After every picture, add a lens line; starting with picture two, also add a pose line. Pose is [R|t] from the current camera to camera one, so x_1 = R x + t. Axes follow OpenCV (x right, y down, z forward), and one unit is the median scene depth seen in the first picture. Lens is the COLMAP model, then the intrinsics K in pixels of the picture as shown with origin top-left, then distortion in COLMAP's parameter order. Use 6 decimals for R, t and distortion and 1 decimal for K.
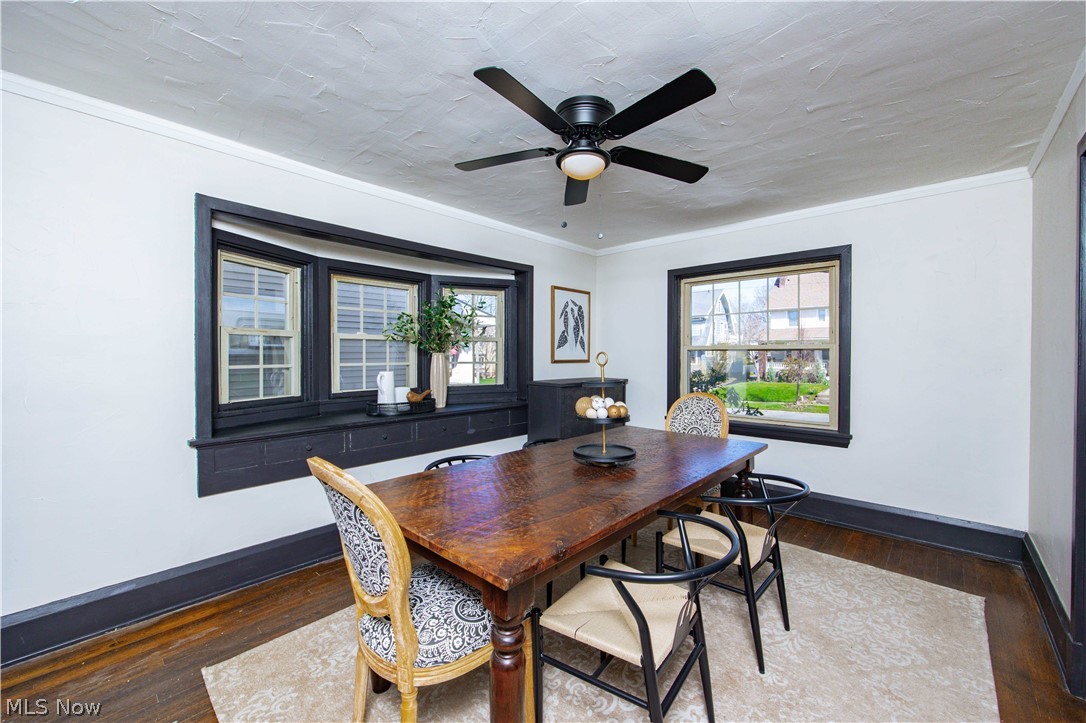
lens RADIAL K [[438.6, 0, 546.3], [0, 438.6, 355.6], [0, 0, 1]] dist [0.007587, -0.000232]
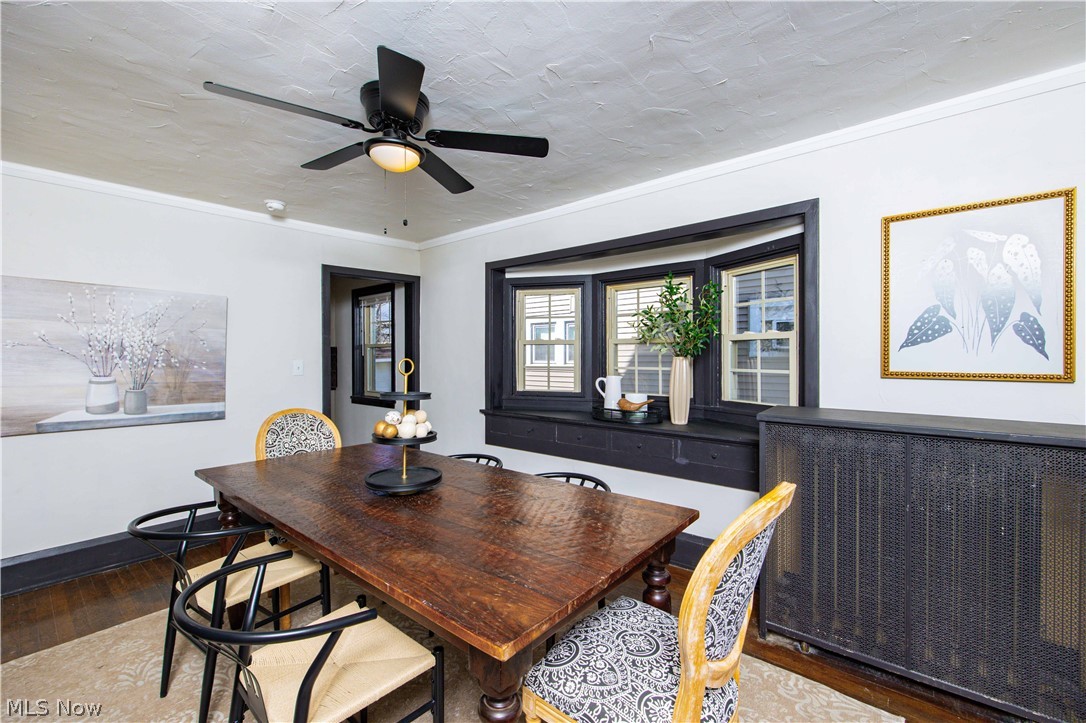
lens RADIAL K [[458.8, 0, 563.0], [0, 458.8, 354.6], [0, 0, 1]] dist [0.002611, 0.000268]
pose [[0.065399, -0.005199, -0.997846, 0.483664], [-0.002855, 0.999981, -0.005397, -0.004487], [0.997855, 0.003202, 0.065383, 0.594336]]
